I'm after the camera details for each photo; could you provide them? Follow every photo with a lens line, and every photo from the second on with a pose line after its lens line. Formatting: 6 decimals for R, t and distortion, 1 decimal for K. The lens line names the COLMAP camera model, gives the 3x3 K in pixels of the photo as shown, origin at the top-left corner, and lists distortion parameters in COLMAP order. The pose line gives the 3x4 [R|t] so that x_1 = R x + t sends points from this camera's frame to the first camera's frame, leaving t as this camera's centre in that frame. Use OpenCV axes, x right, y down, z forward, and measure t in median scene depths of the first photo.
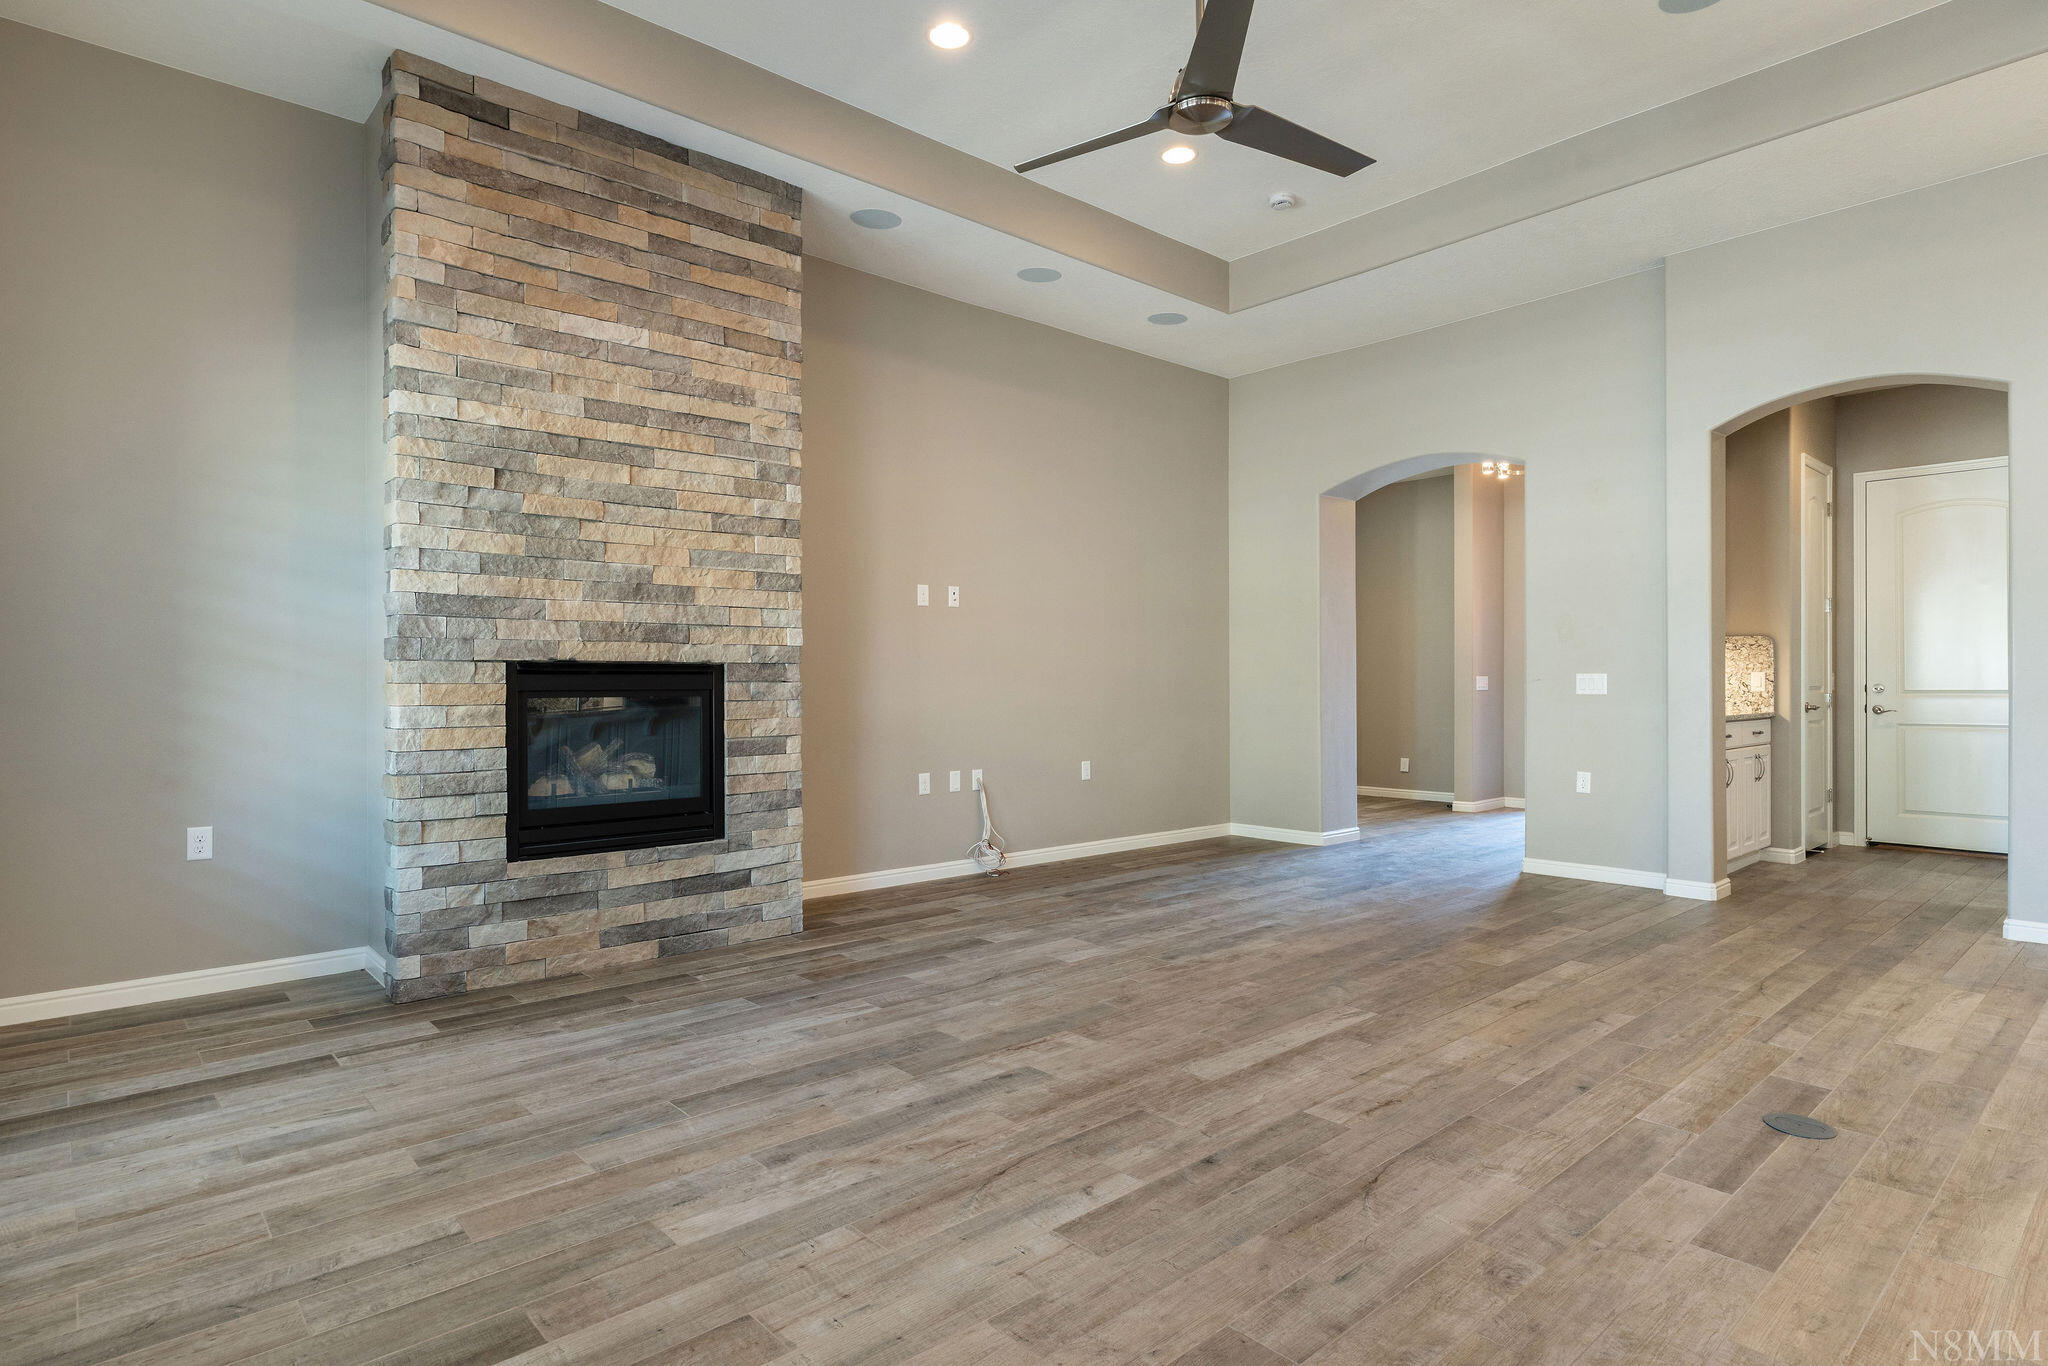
lens RADIAL K [[1074.1, 0, 1025.7], [0, 1074.1, 681.3], [0, 0, 1]] dist [-0.005625, -0.000814]
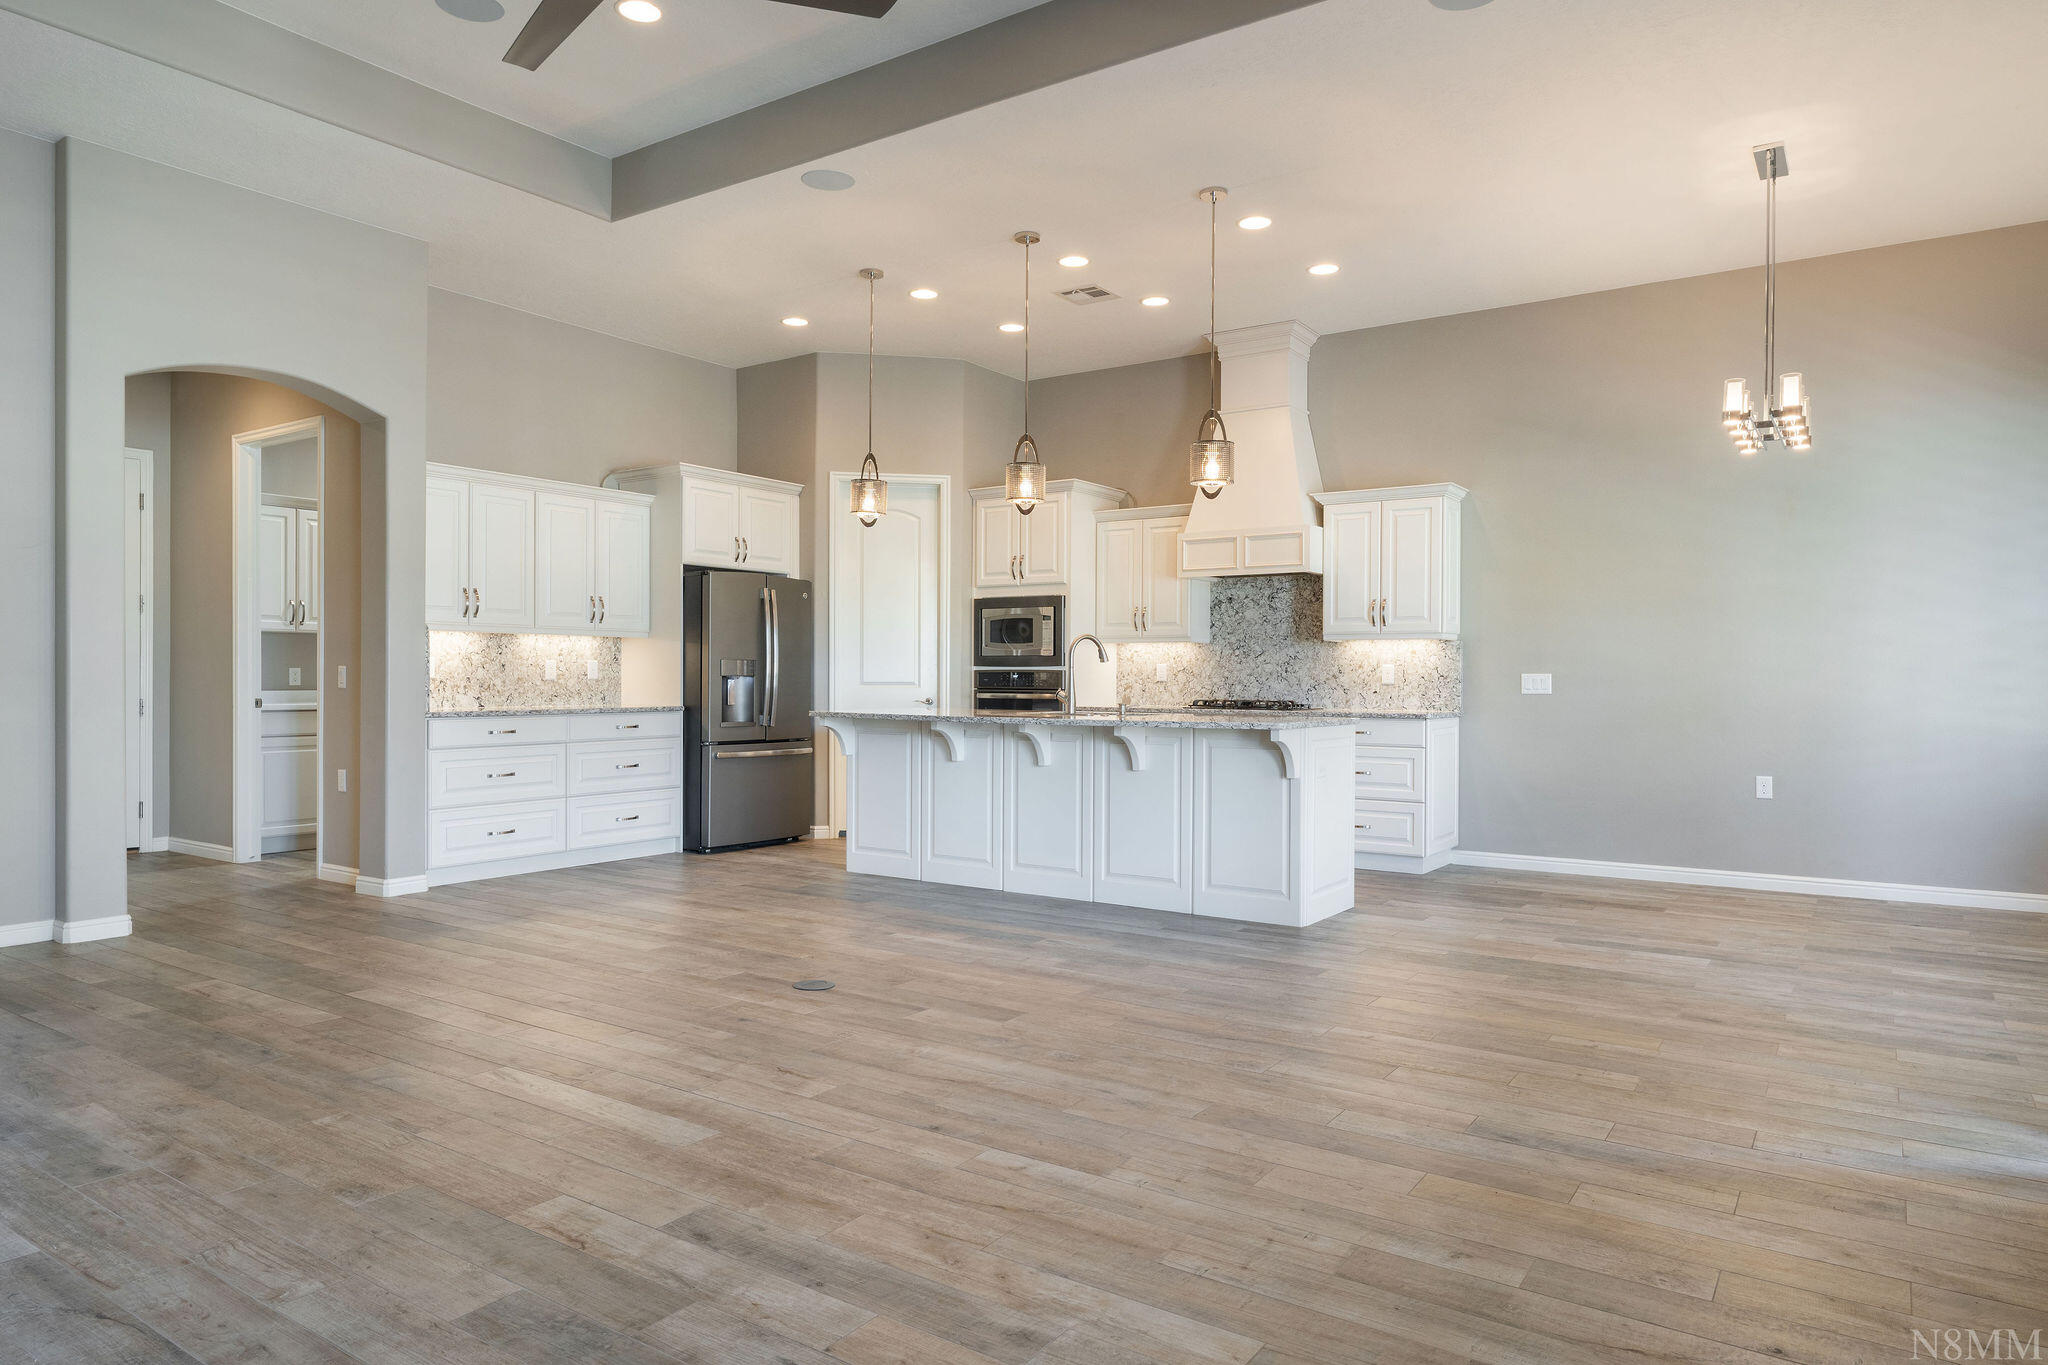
lens RADIAL K [[1261.2, 0, 1025.8], [0, 1261.2, 681.4], [0, 0, 1]] dist [-0.008773, -0.002304]
pose [[-0.236293, -0.003177, 0.971677, -0.903094], [-0.002136, 0.999994, 0.002750, 0.003530], [-0.971680, -0.001425, -0.236298, 1.034423]]
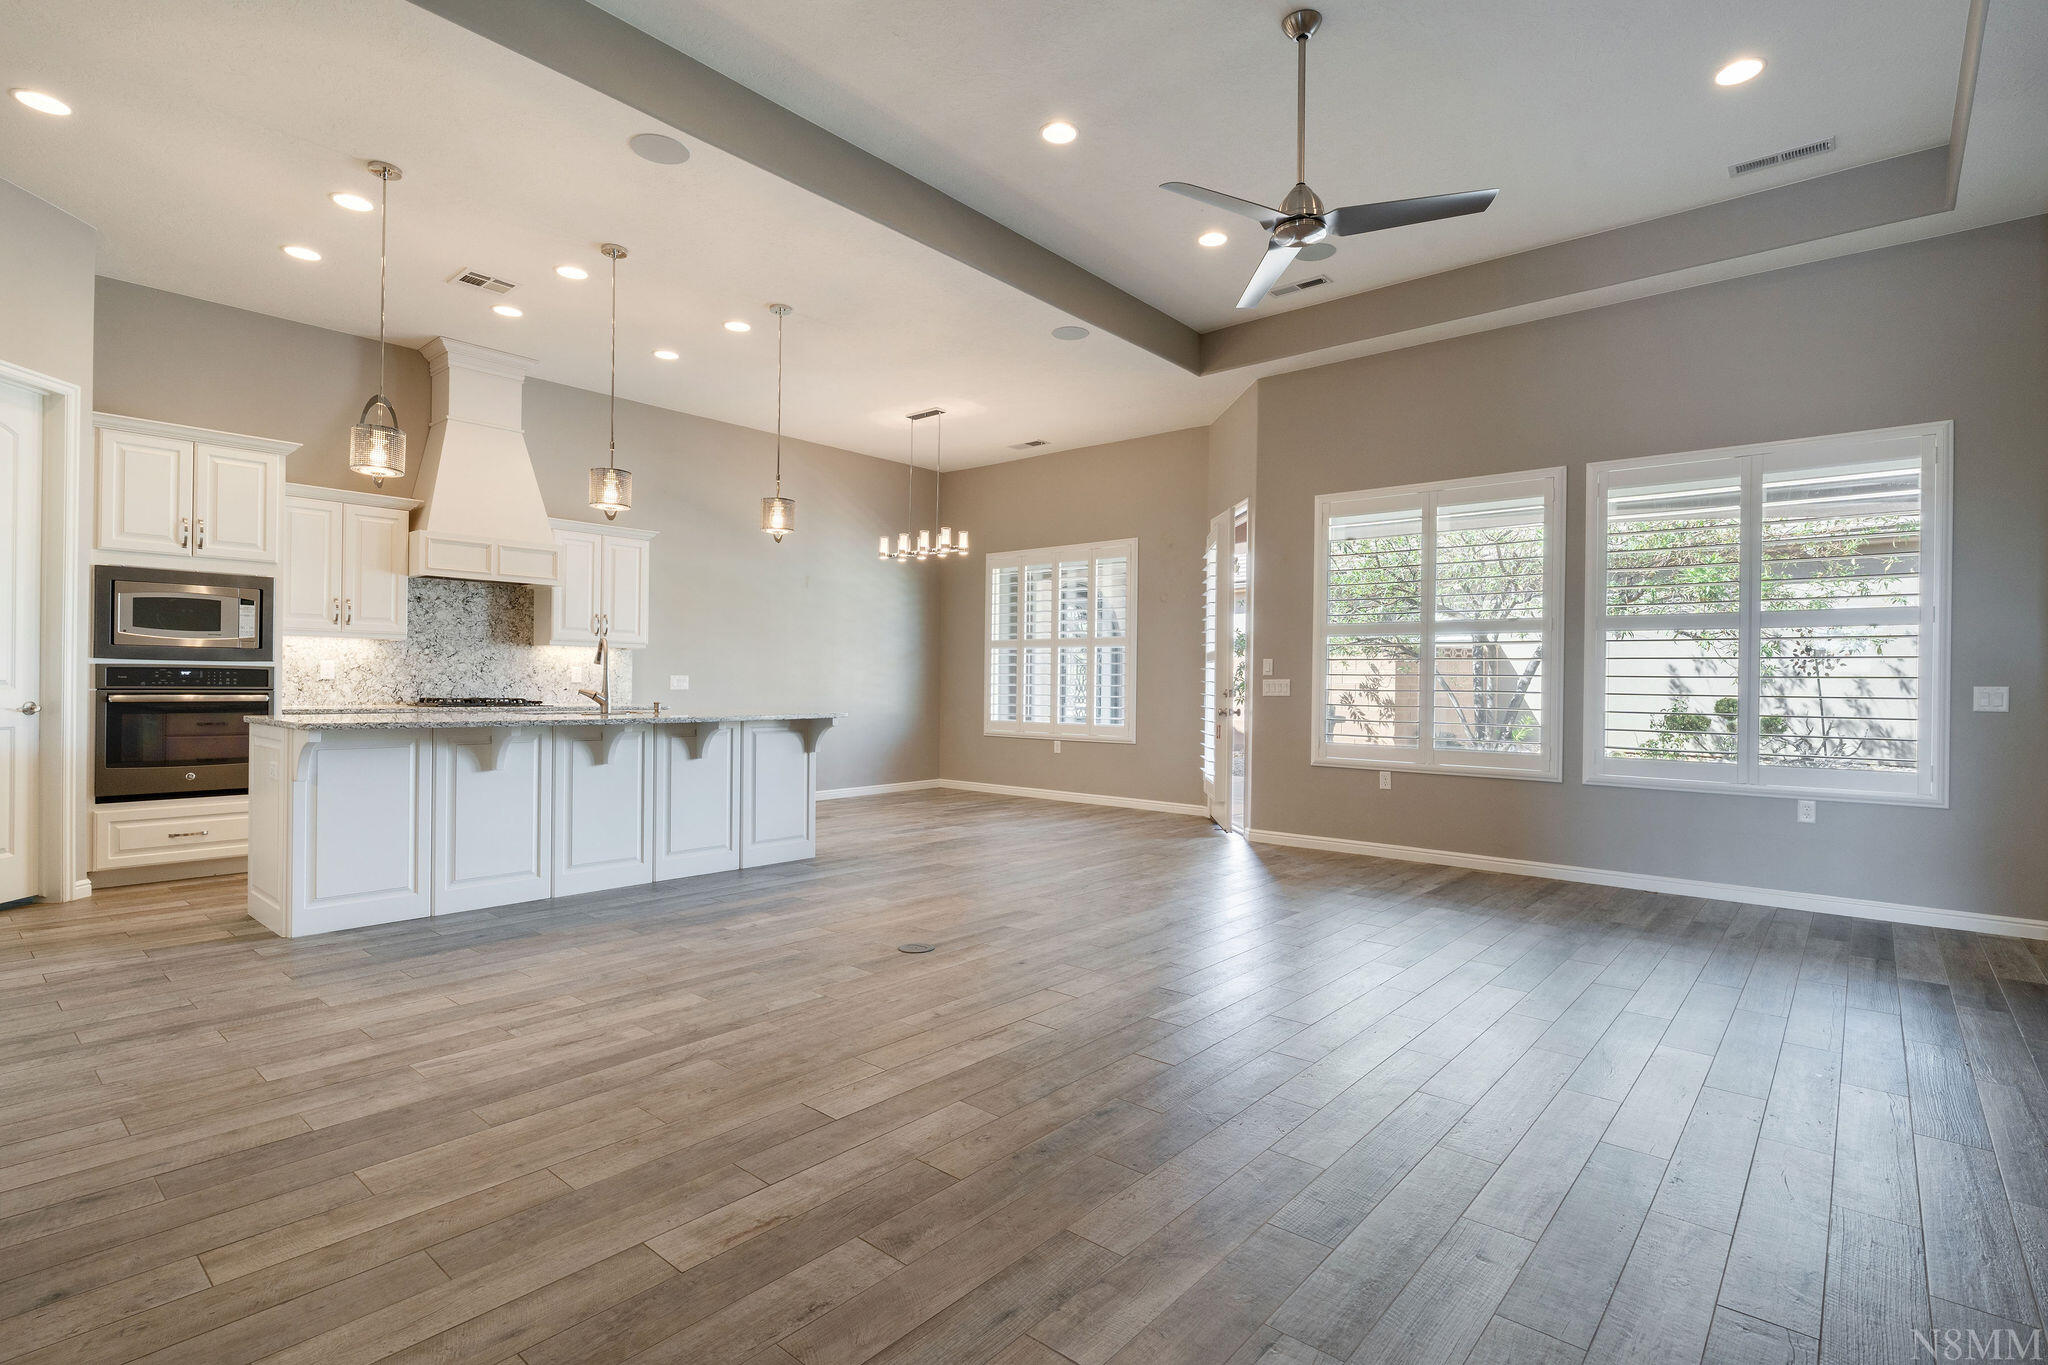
lens RADIAL K [[997.1, 0, 1026.6], [0, 997.1, 682.0], [0, 0, 1]] dist [-0.001414, -0.000353]
pose [[-0.990681, -0.010835, -0.135773, 0.706595], [-0.011049, 0.999939, 0.000820, -0.002104], [0.135756, 0.002312, -0.990740, 2.356997]]
